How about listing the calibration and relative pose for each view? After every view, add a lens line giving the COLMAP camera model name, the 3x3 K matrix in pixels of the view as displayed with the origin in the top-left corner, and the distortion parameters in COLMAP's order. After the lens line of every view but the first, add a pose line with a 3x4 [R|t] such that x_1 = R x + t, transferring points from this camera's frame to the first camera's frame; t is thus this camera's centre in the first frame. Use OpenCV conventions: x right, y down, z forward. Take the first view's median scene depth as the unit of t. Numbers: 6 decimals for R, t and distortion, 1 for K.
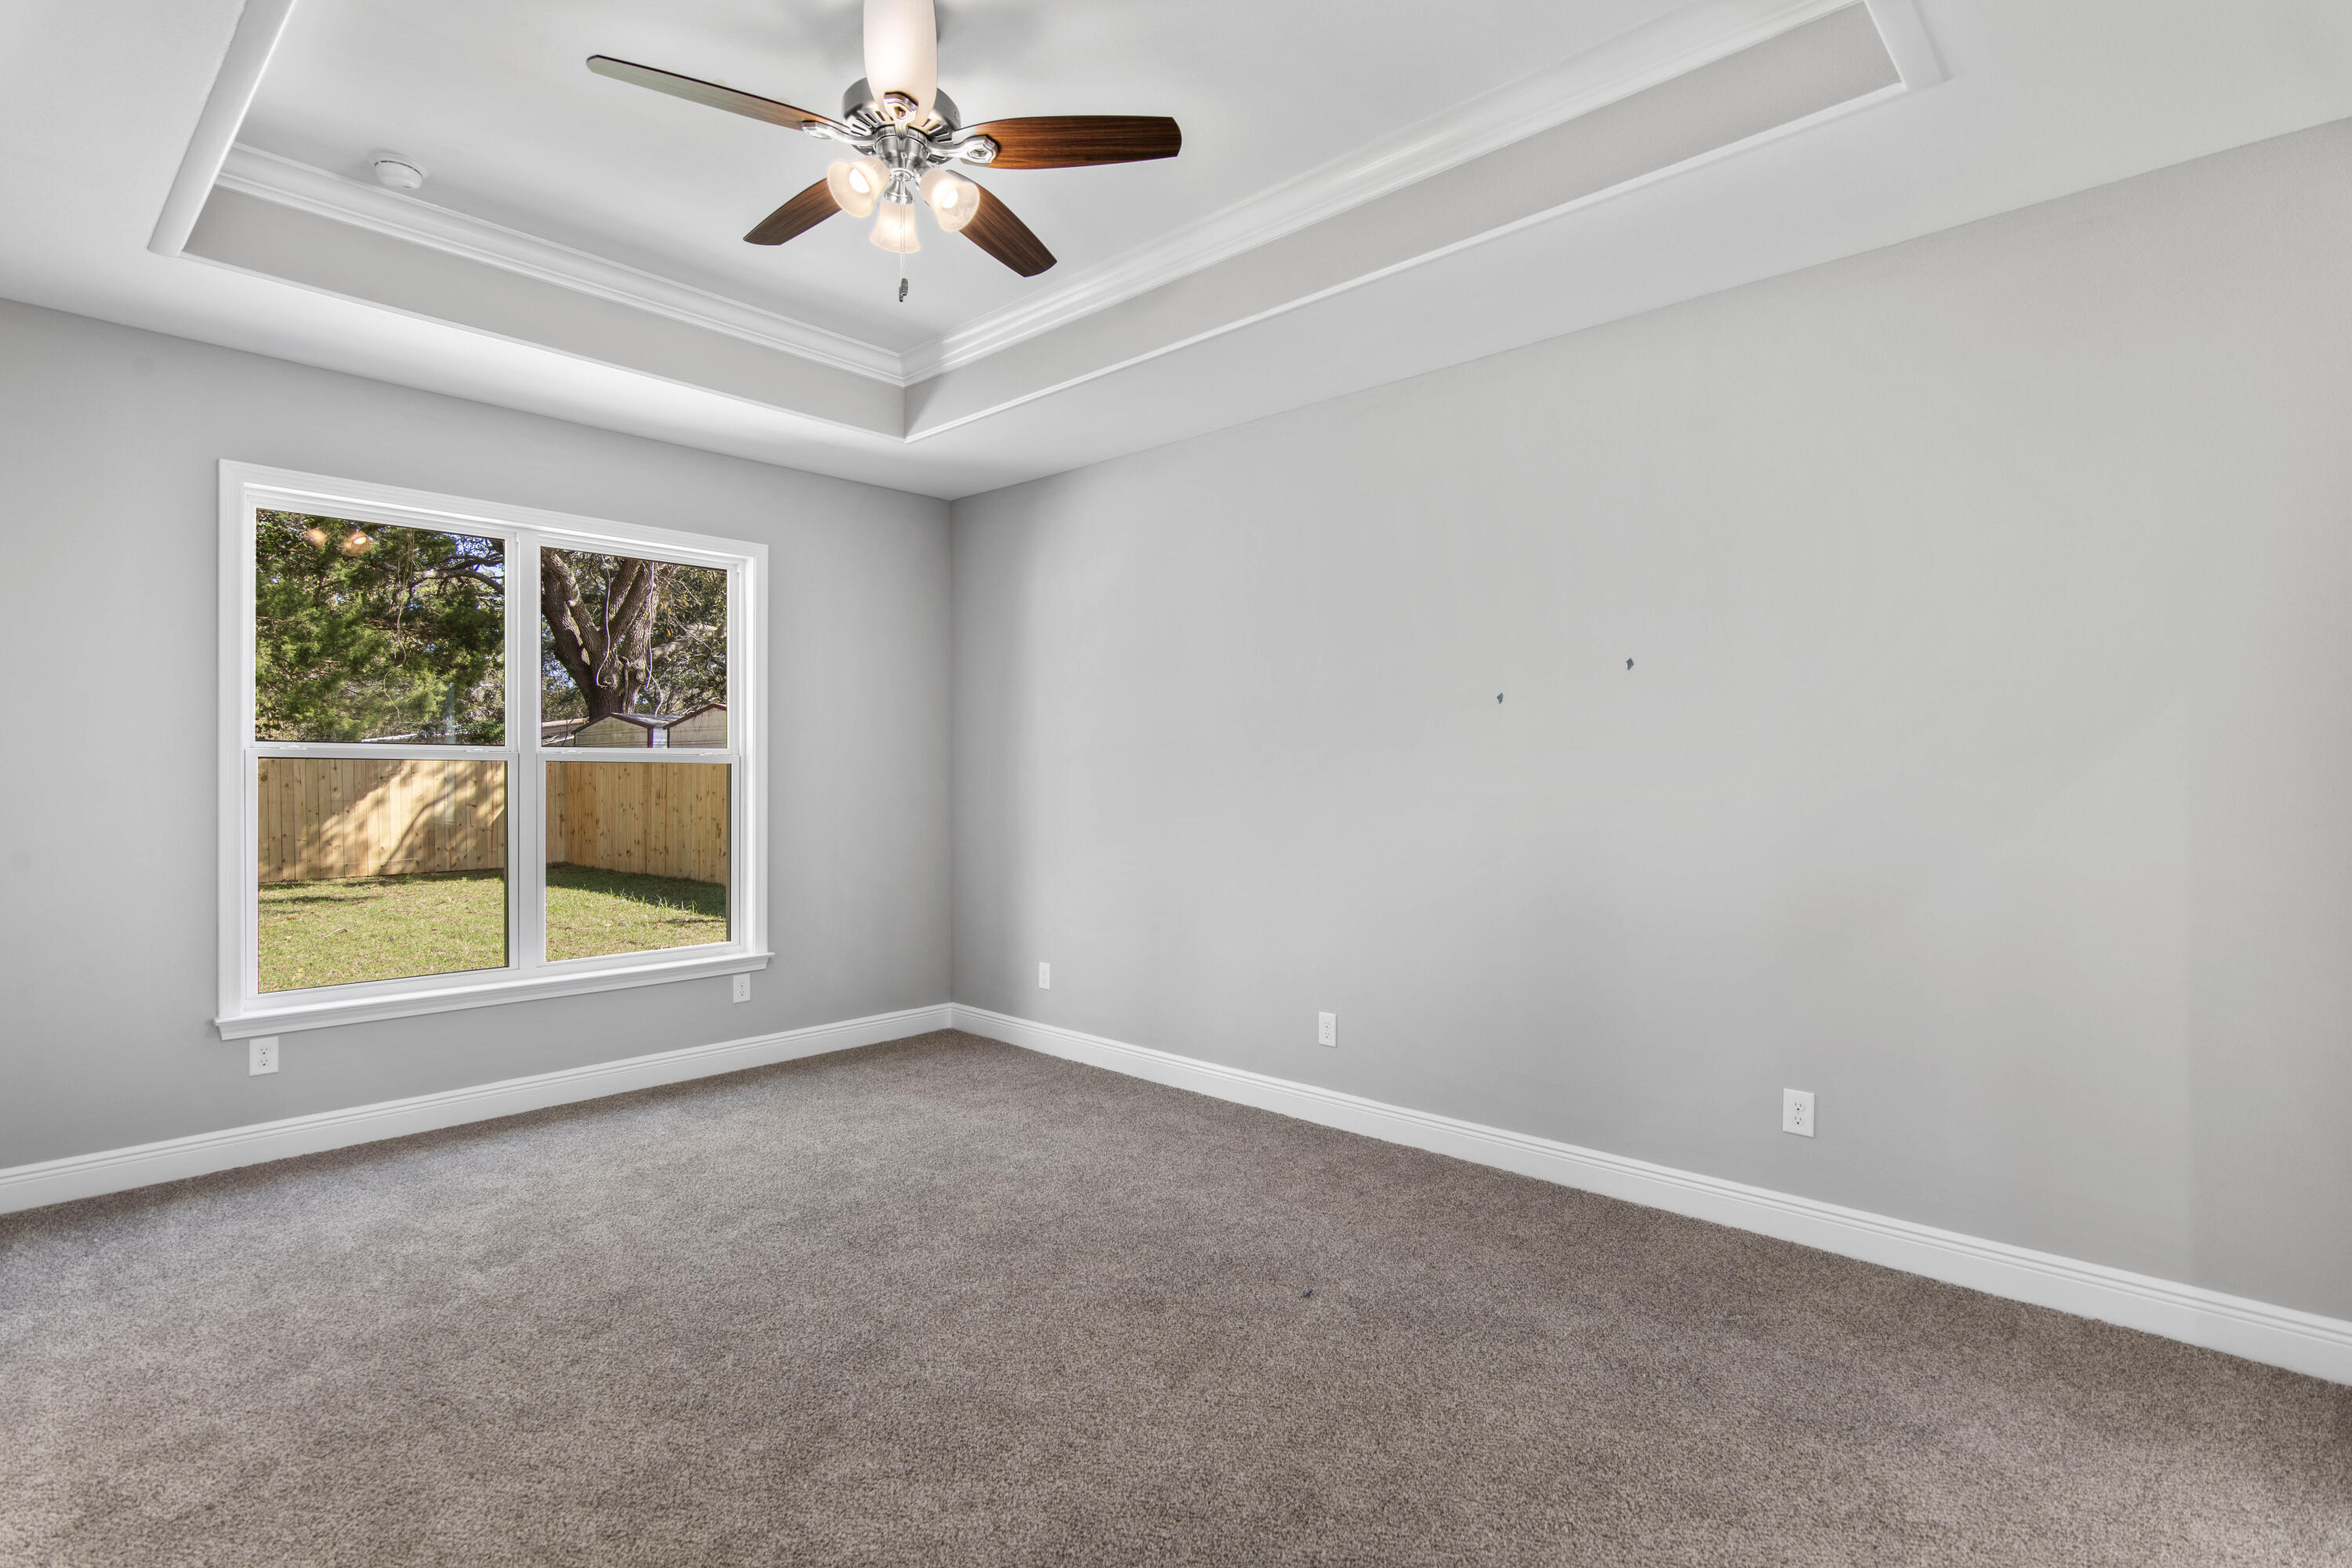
lens RADIAL K [[1153.9, 0, 1181.0], [0, 1153.9, 809.6], [0, 0, 1]] dist [0.003789, -0.000039]
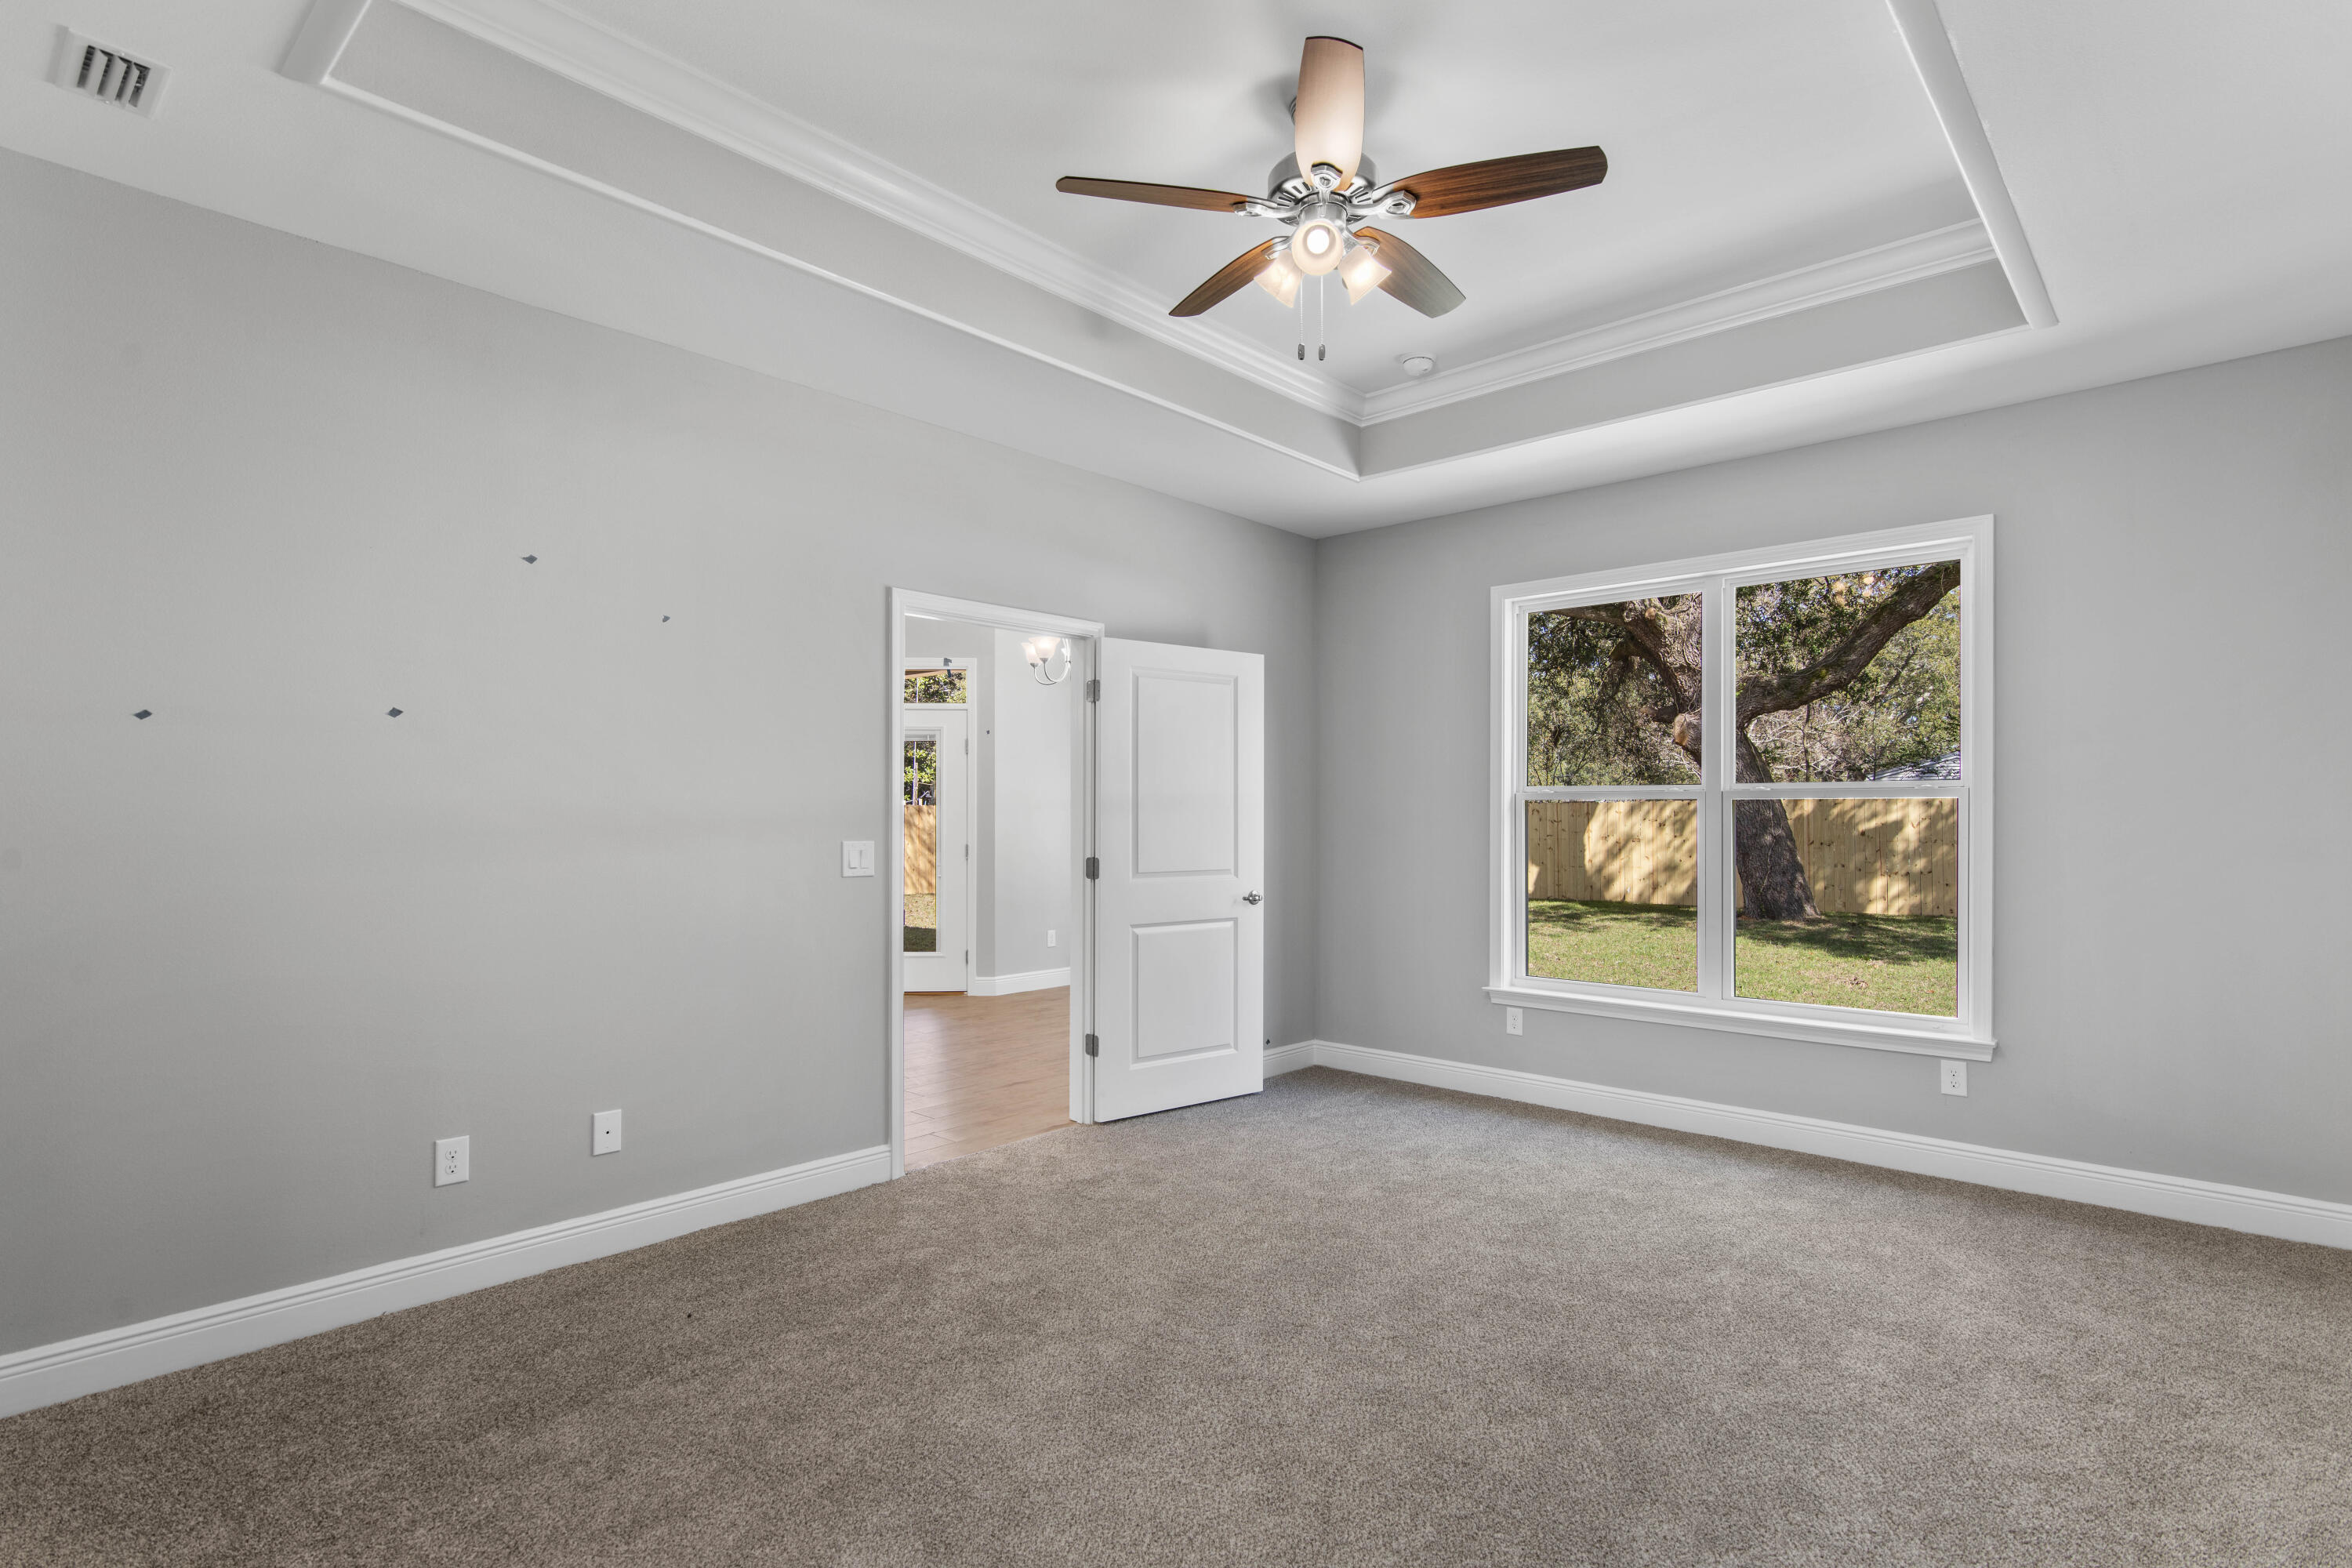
lens RADIAL K [[1168.6, 0, 1170.3], [0, 1168.6, 845.4], [0, 0, 1]] dist [0.000095, -0.000319]
pose [[-0.006919, 0.027349, -0.999602, 0.564187], [-0.027223, 0.999250, 0.027528, -0.018422], [0.999605, 0.027403, -0.006169, 0.597944]]
